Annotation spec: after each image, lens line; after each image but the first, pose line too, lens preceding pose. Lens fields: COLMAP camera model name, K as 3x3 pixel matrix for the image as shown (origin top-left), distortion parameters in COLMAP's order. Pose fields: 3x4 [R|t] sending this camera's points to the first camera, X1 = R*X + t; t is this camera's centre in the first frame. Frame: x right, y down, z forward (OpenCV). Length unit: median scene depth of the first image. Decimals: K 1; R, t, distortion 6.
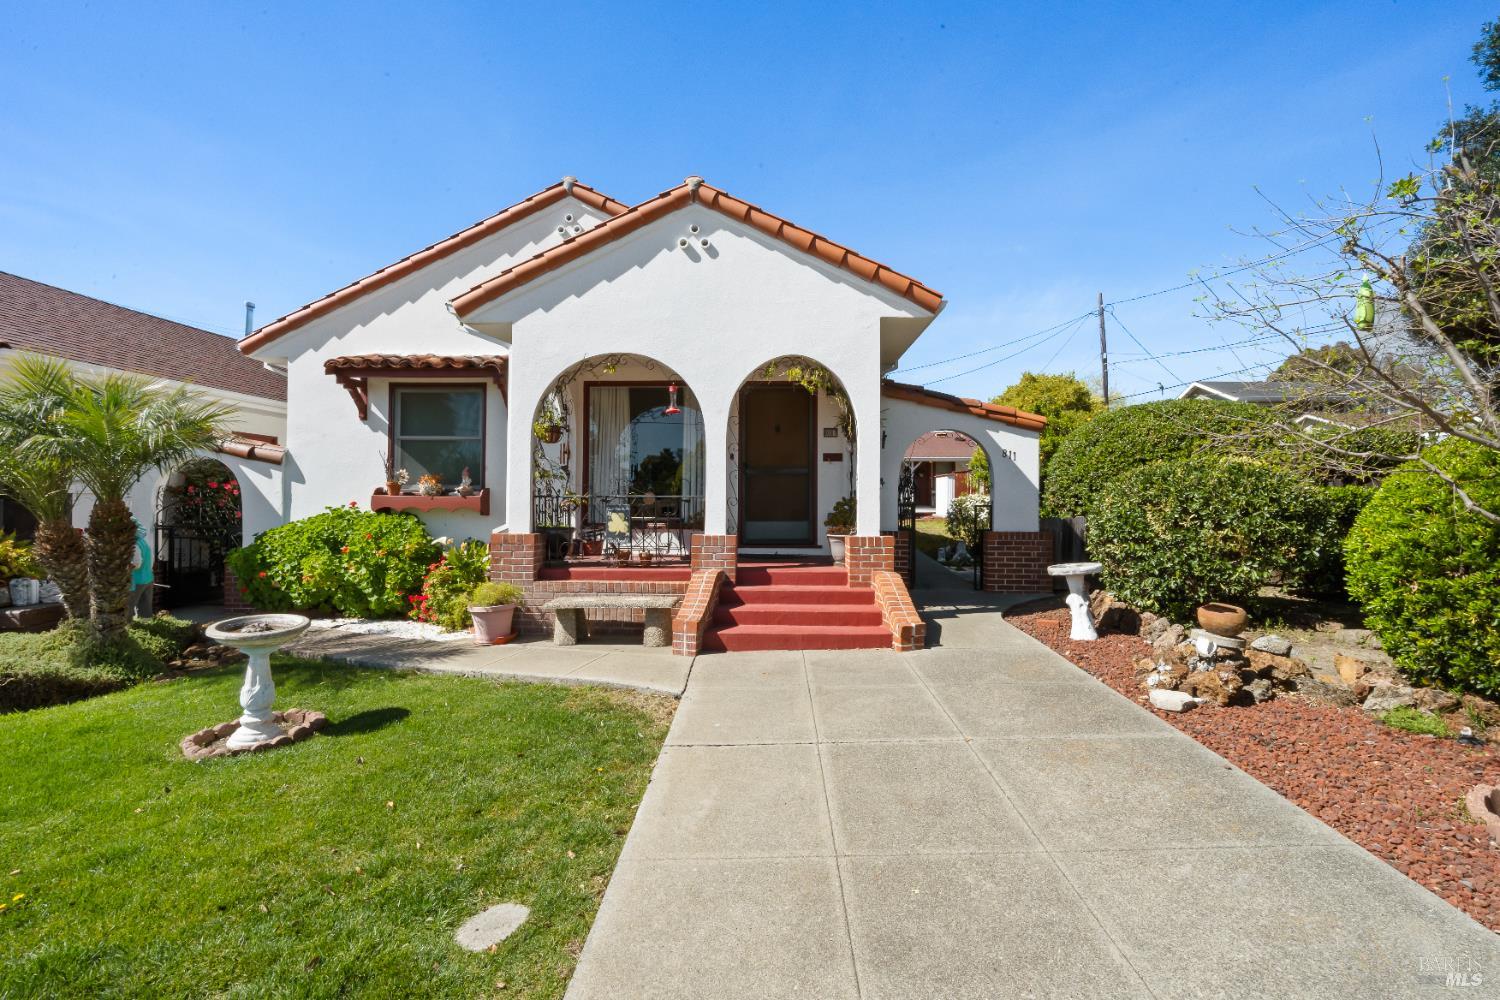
lens RADIAL K [[686.1, 0, 758.7], [0, 686.1, 495.9], [0, 0, 1]] dist [0.000731, 0.000477]
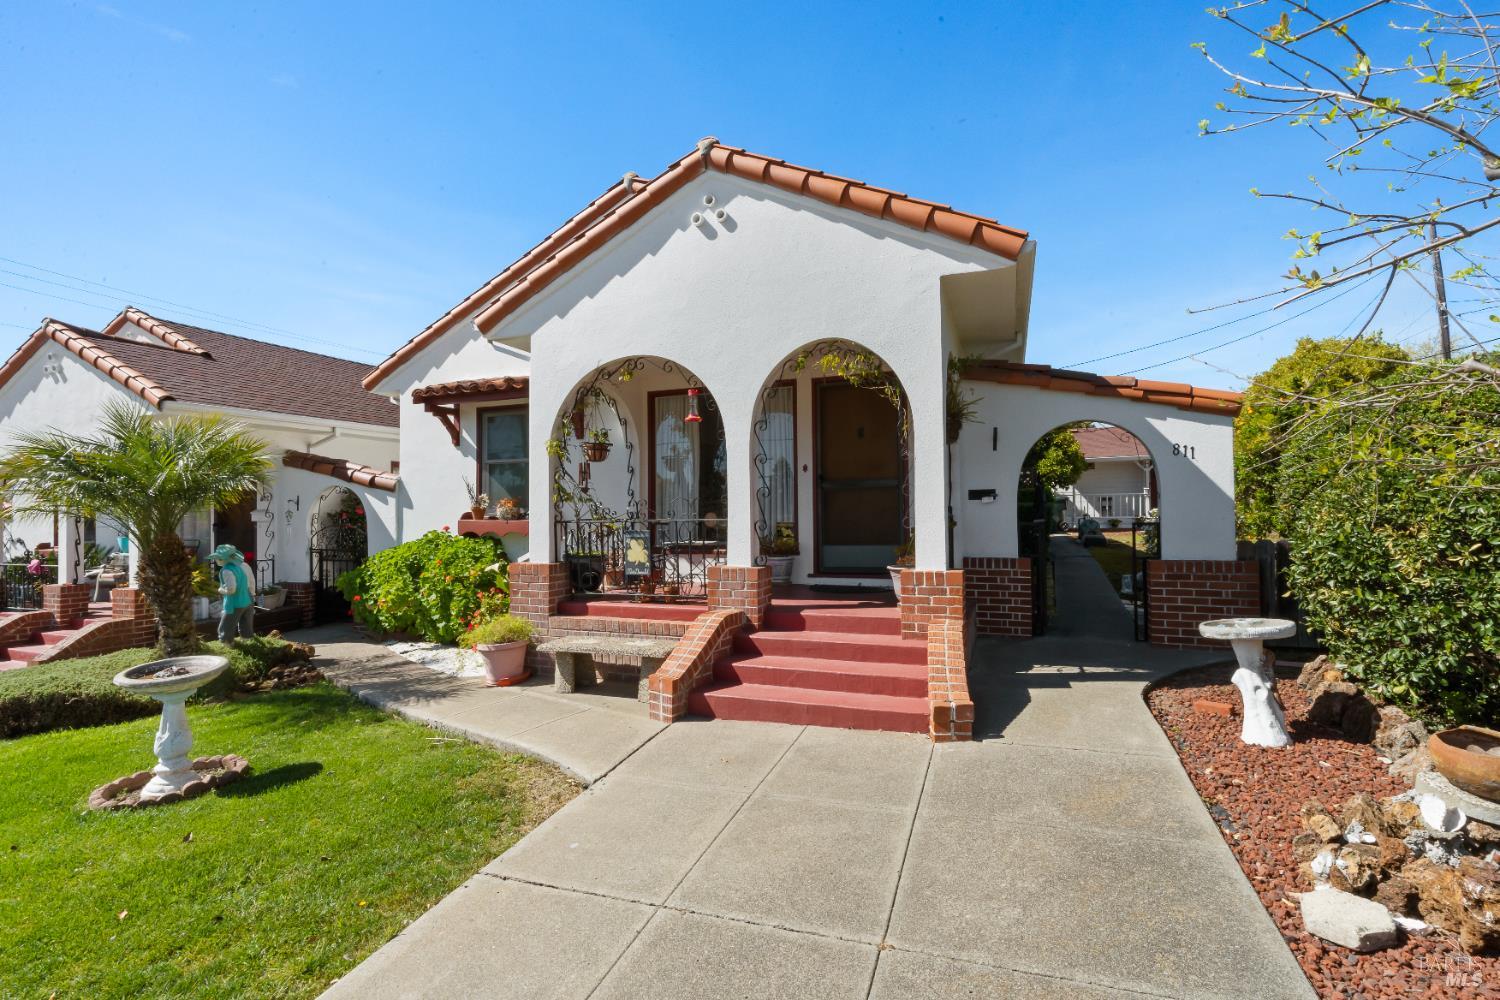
lens RADIAL K [[686.1, 0, 767.9], [0, 686.1, 494.3], [0, 0, 1]] dist [0.000731, 0.000477]
pose [[0.941667, -0.024521, -0.335651, 0.259375], [0.020013, 0.999657, -0.016884, -0.015854], [0.335950, 0.009182, 0.941835, 0.251698]]
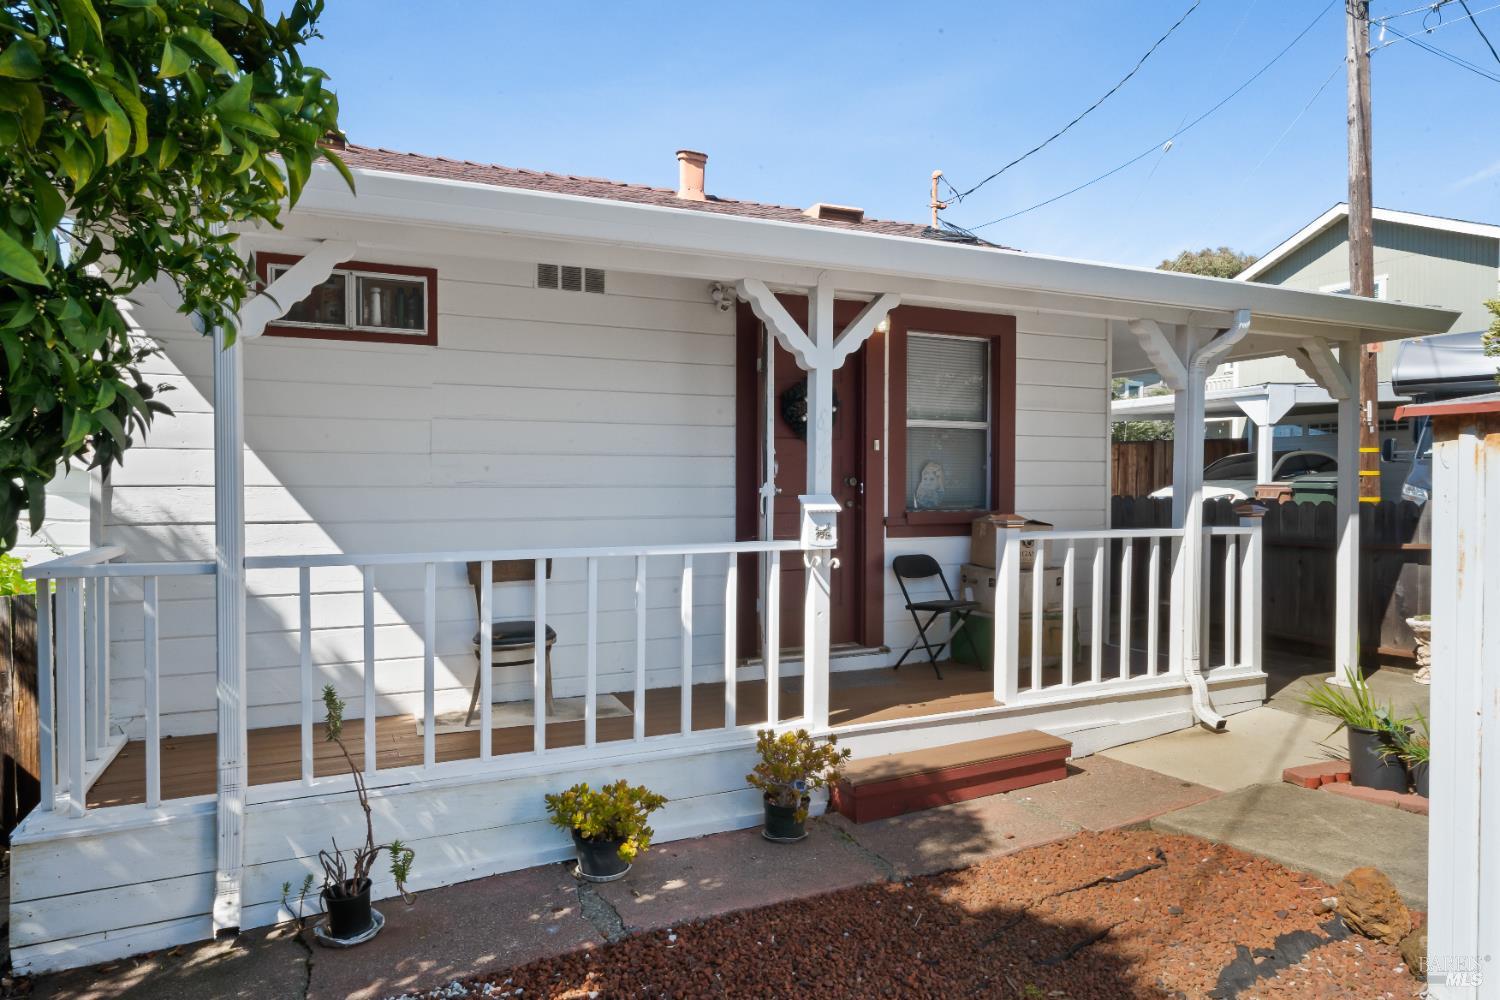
lens RADIAL K [[916.8, 0, 753.3], [0, 916.8, 492.3], [0, 0, 1]] dist [0.000989, 0.004202]
pose [[0.898871, -0.004267, 0.438193, 0.552982], [-0.005541, 0.999762, 0.021101, -0.076331], [-0.438178, -0.021395, 0.898633, 3.204718]]
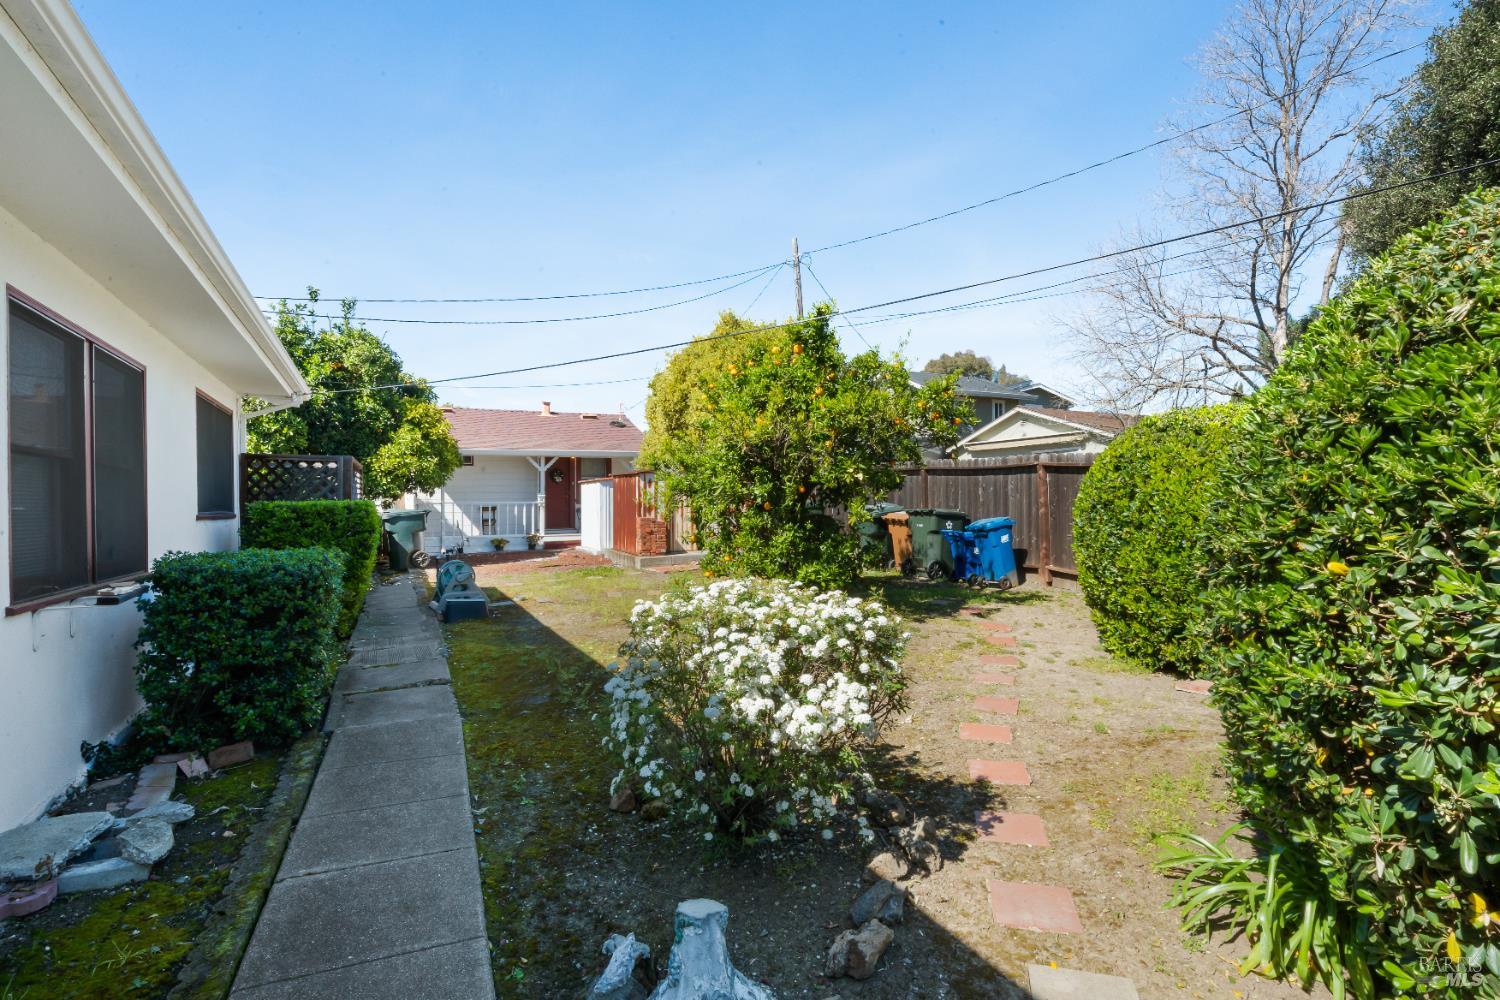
lens RADIAL K [[699.5, 0, 736.7], [0, 699.5, 499.4], [0, 0, 1]] dist [0.023968, 0.000386]
pose [[0.894823, -0.011261, 0.446279, 0.371754], [0.008933, 0.999933, 0.007320, -0.055881], [-0.446332, -0.002564, 0.894864, 1.359676]]
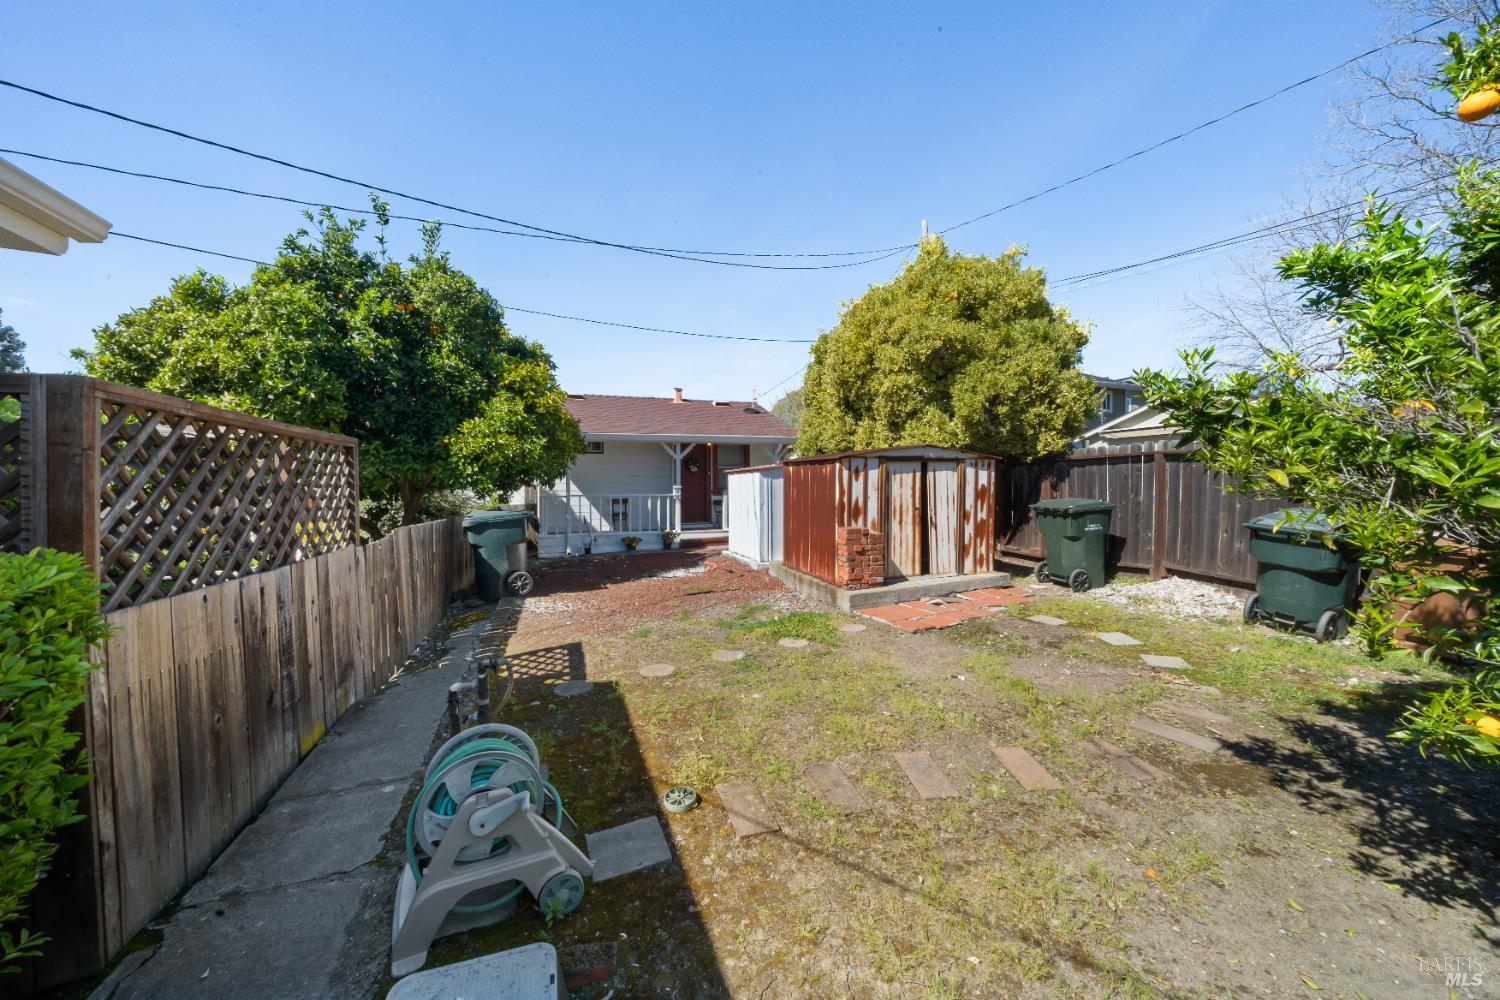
lens RADIAL K [[502.6, 0, 756.8], [0, 502.6, 499.2], [0, 0, 1]] dist [-0.011424, -0.000055]
pose [[0.929837, -0.021015, 0.367372, 0.501282], [0.007616, 0.999253, 0.037885, -0.074337], [-0.367894, -0.032429, 0.929302, 2.248981]]
